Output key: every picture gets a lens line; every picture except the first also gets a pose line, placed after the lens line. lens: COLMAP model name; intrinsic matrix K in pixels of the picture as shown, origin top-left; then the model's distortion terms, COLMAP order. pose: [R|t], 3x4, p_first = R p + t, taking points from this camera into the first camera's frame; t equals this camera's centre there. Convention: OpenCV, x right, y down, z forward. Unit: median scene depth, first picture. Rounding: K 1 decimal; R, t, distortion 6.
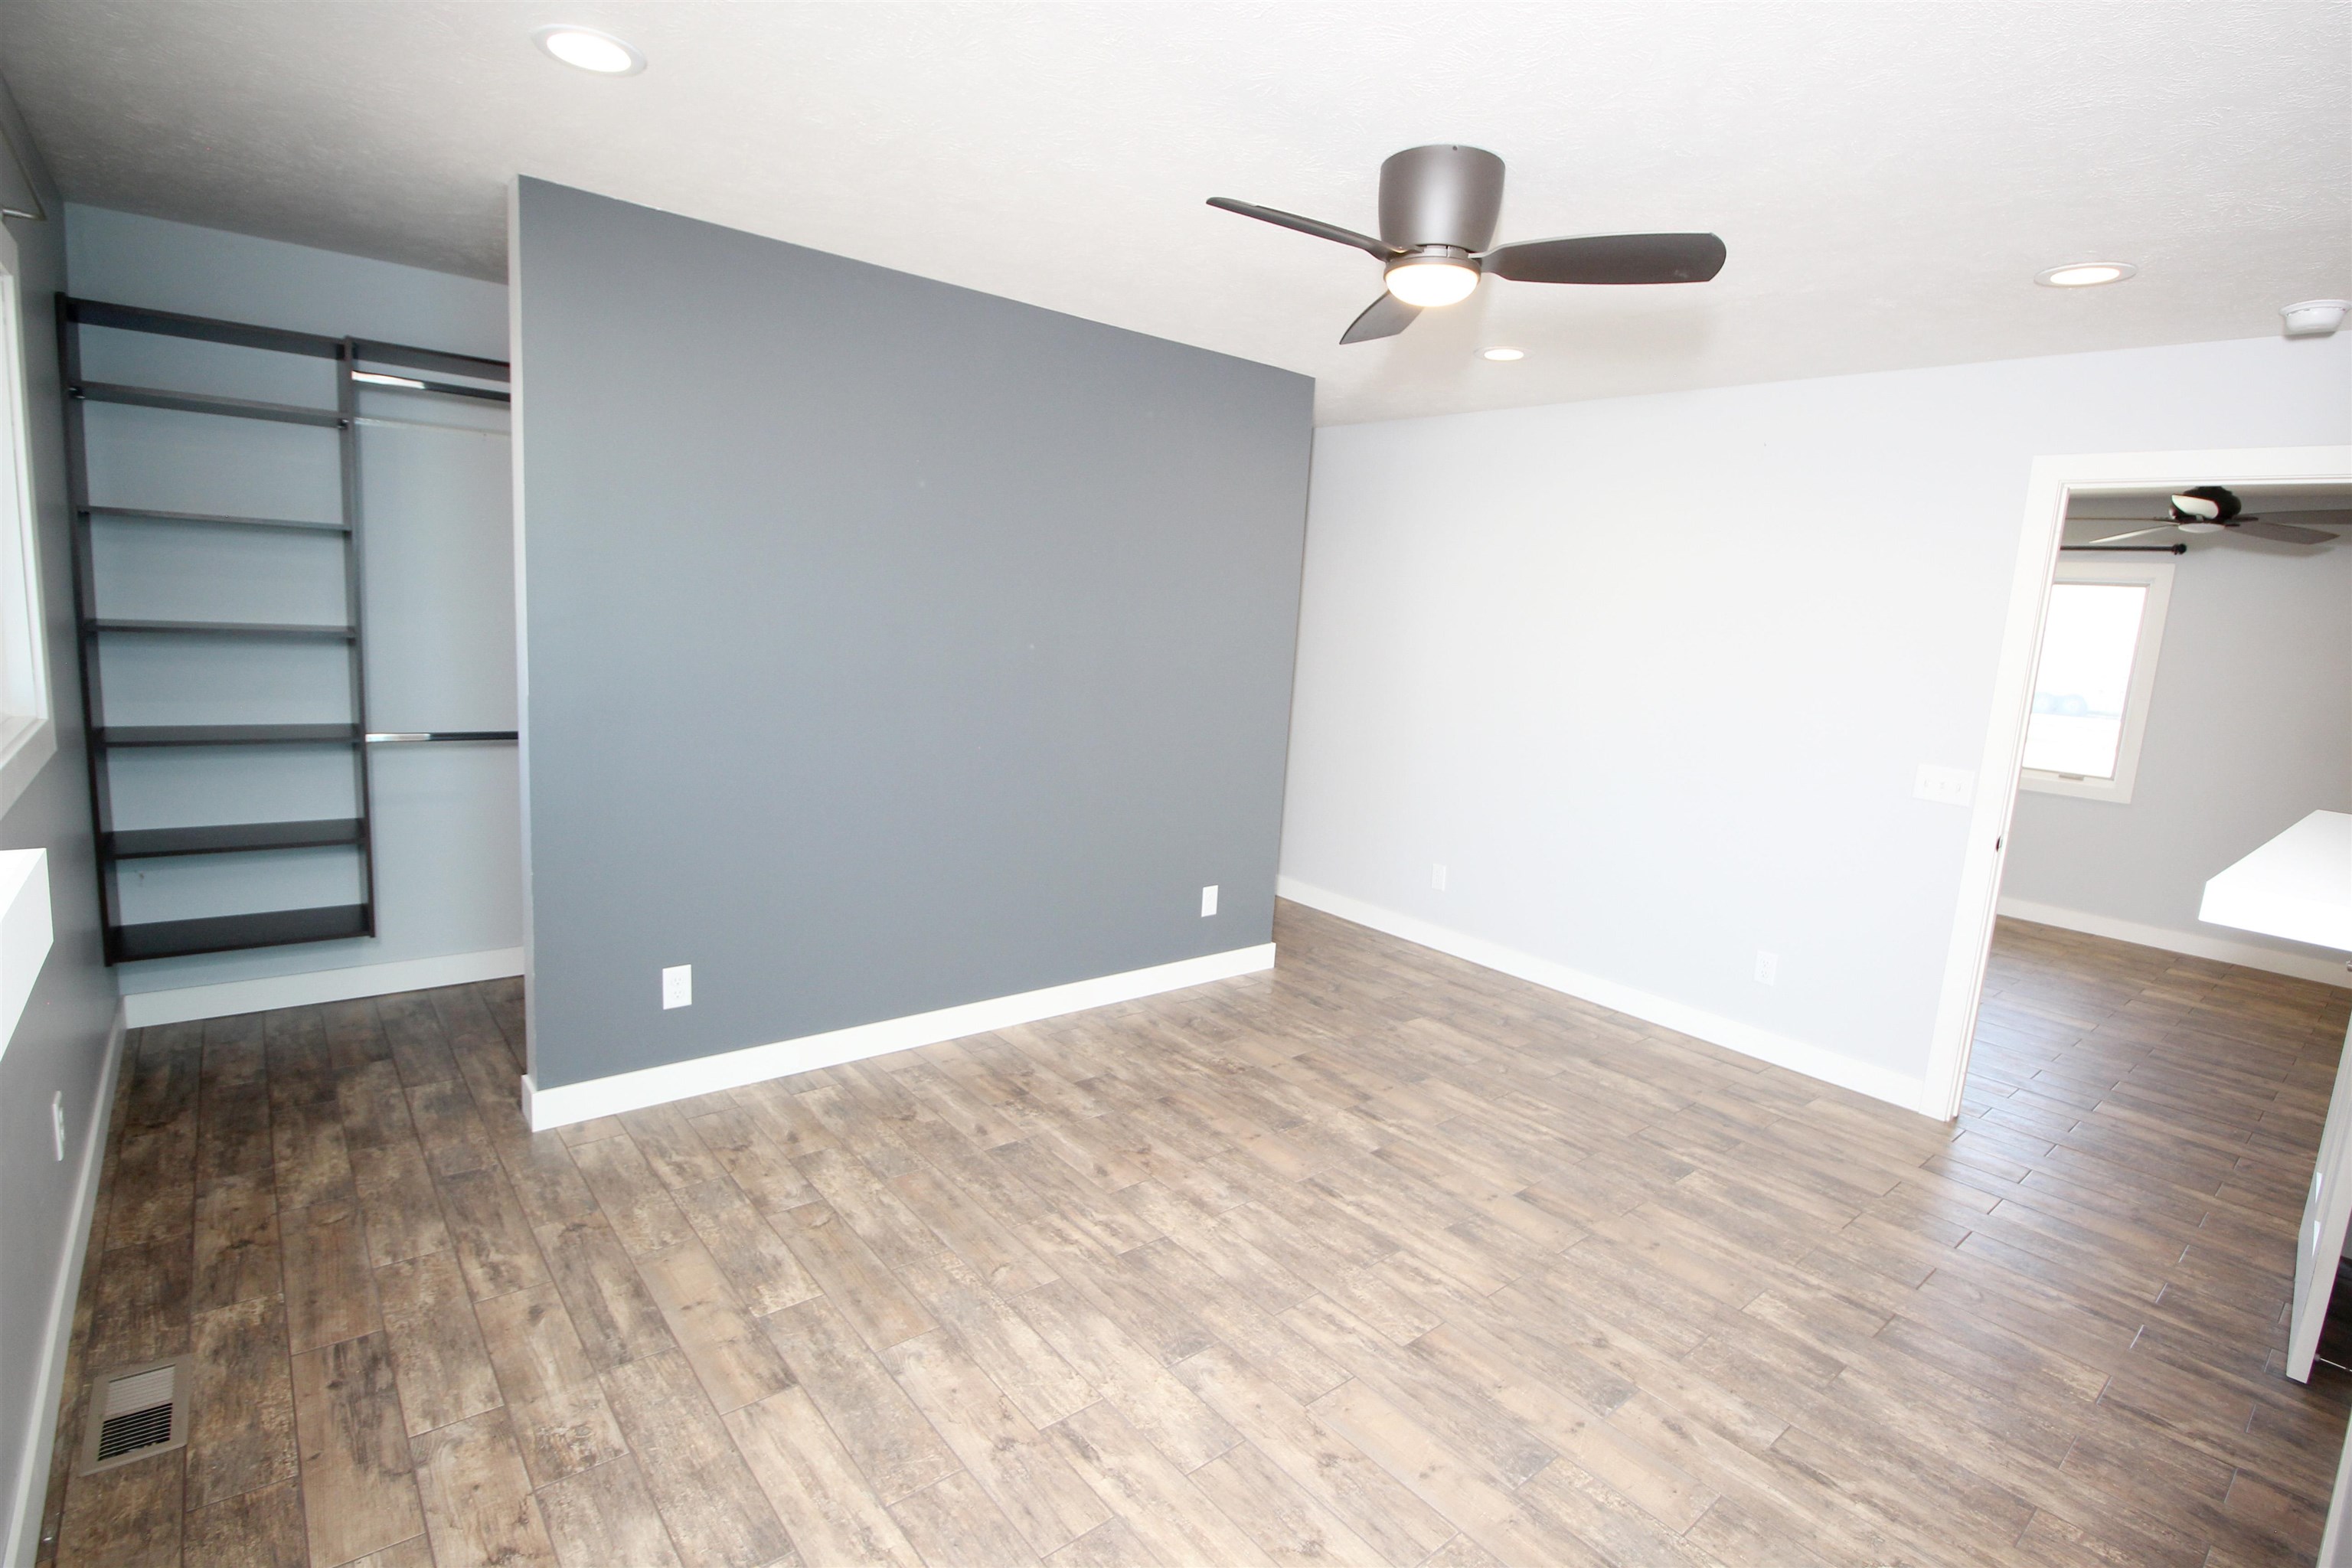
lens RADIAL K [[1176.3, 0, 1134.3], [0, 1176.3, 780.5], [0, 0, 1]] dist [-0.001190, -0.002892]
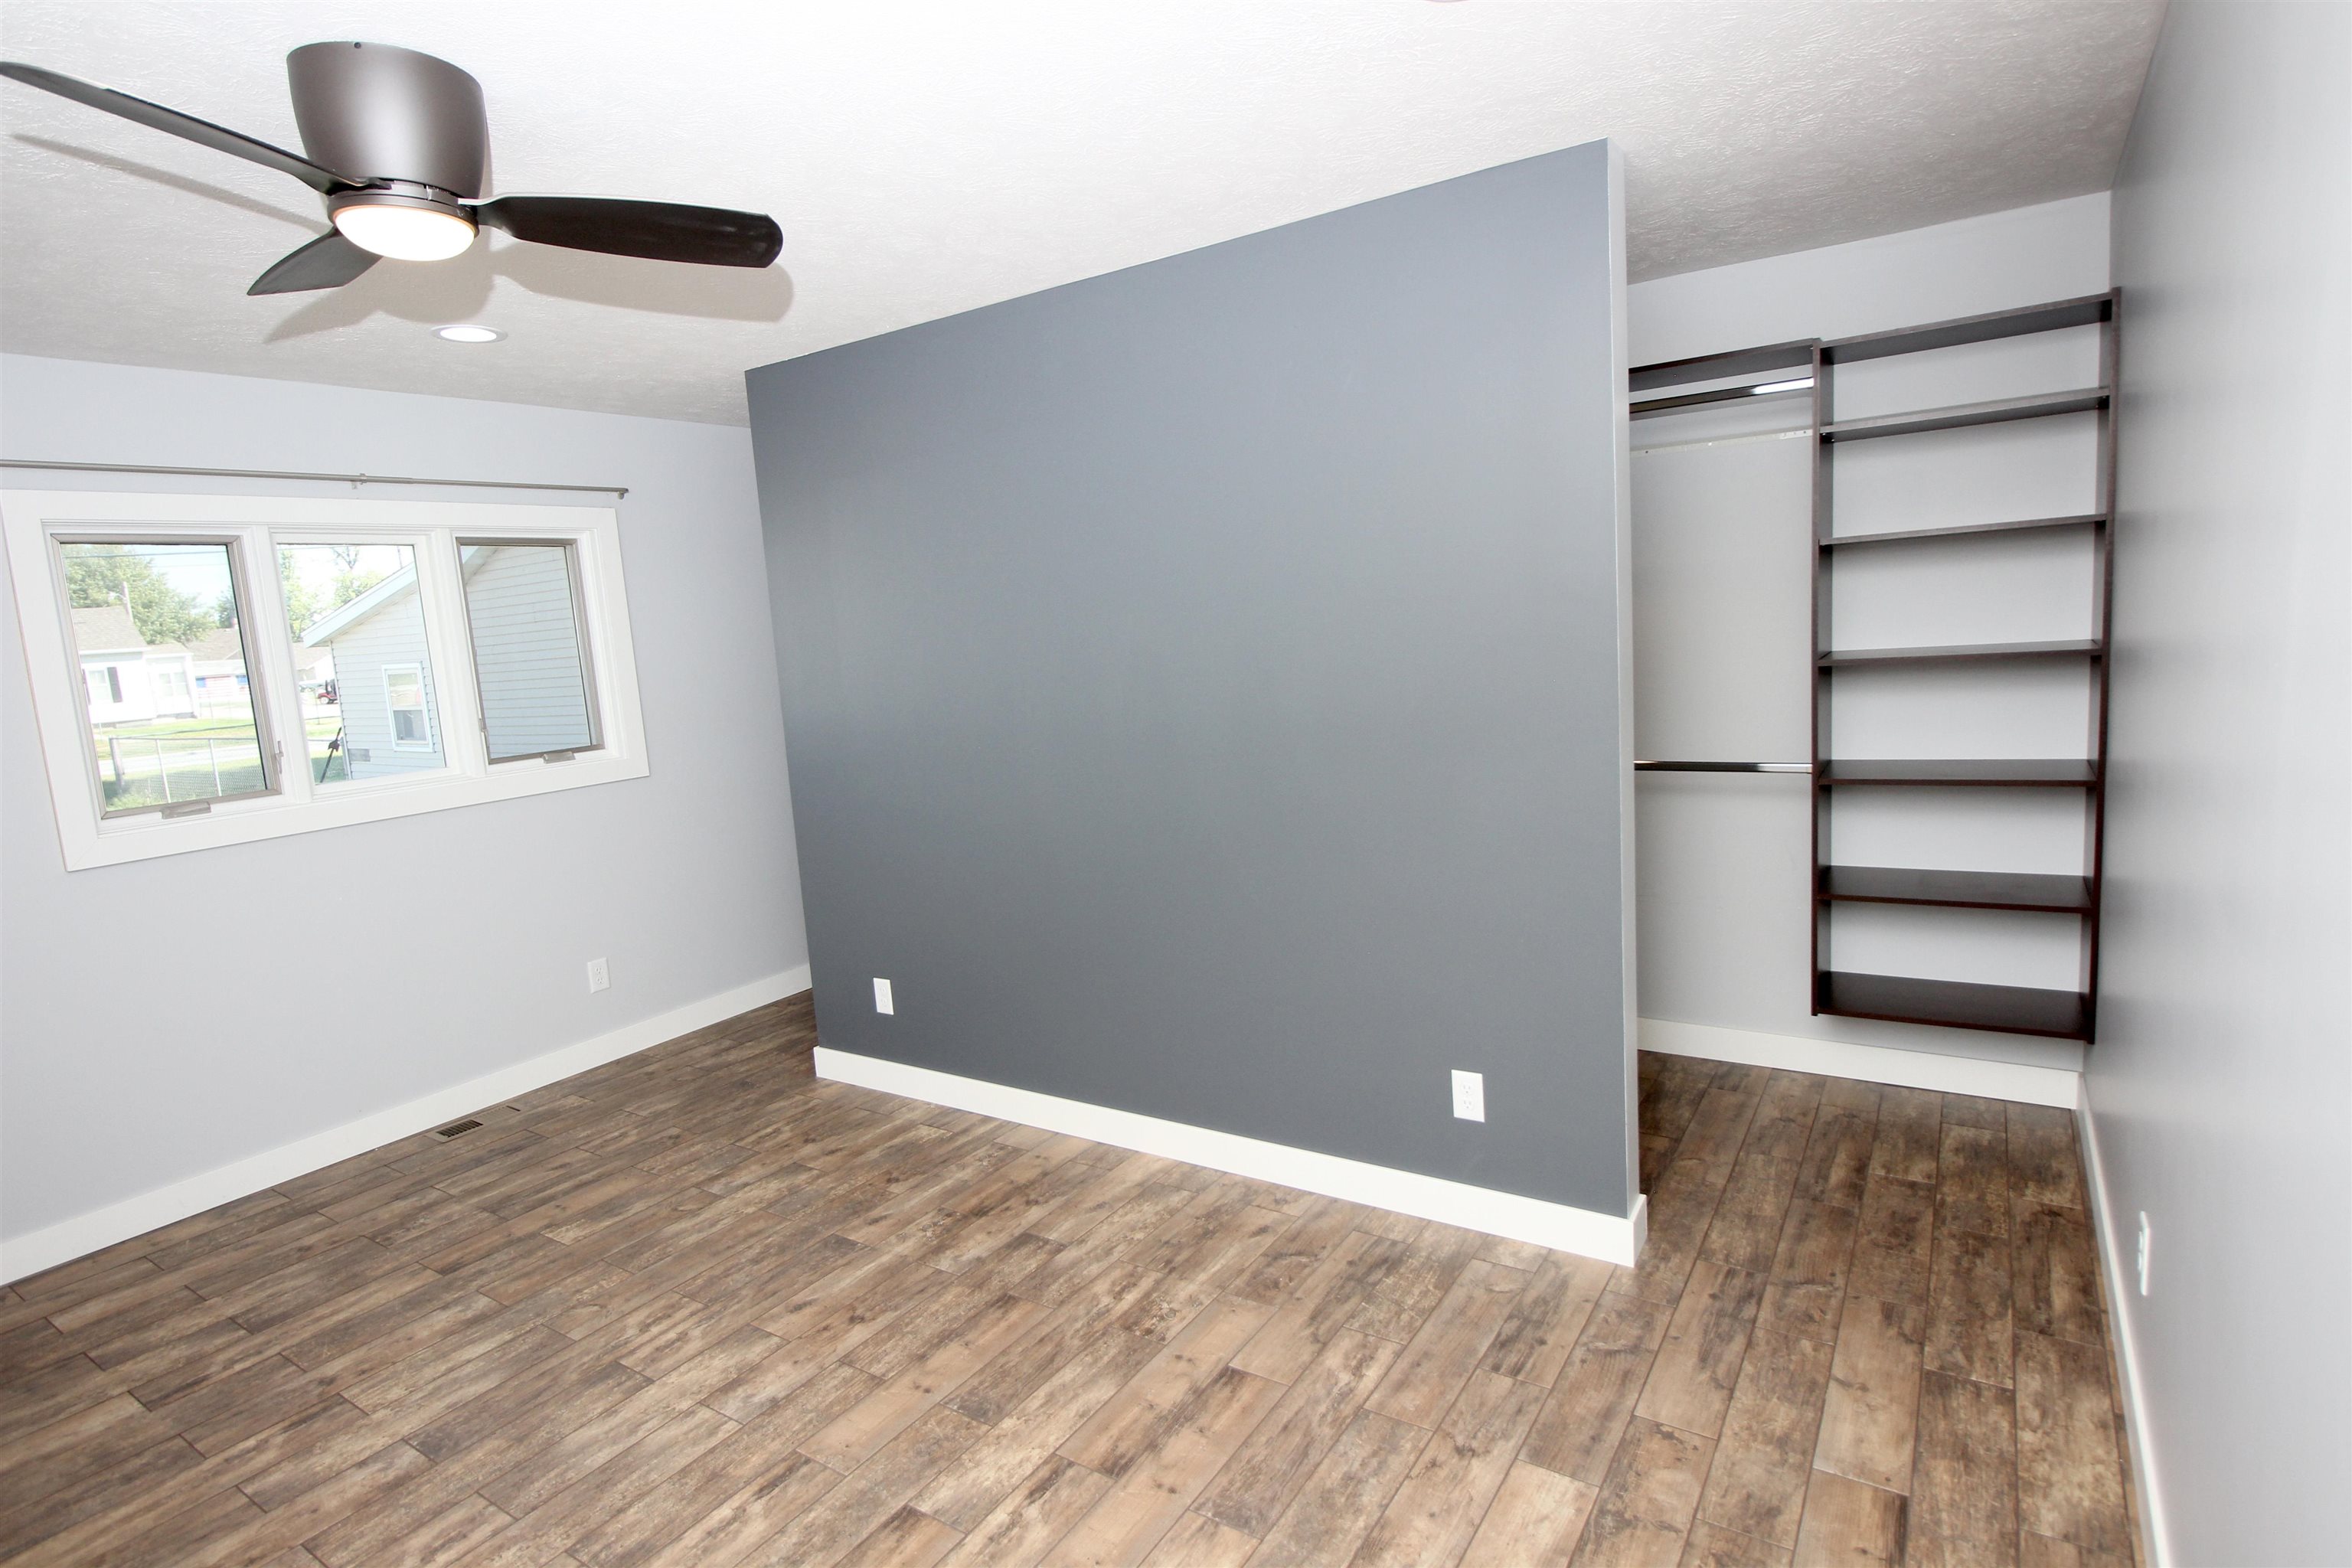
lens RADIAL K [[1176.3, 0, 1132.8], [0, 1176.3, 782.9], [0, 0, 1]] dist [-0.001190, -0.002892]
pose [[0.277141, 0.056590, -0.959161, 0.804098], [-0.051350, 0.997710, 0.044028, -0.103627], [0.959456, 0.037051, 0.279413, 0.909338]]
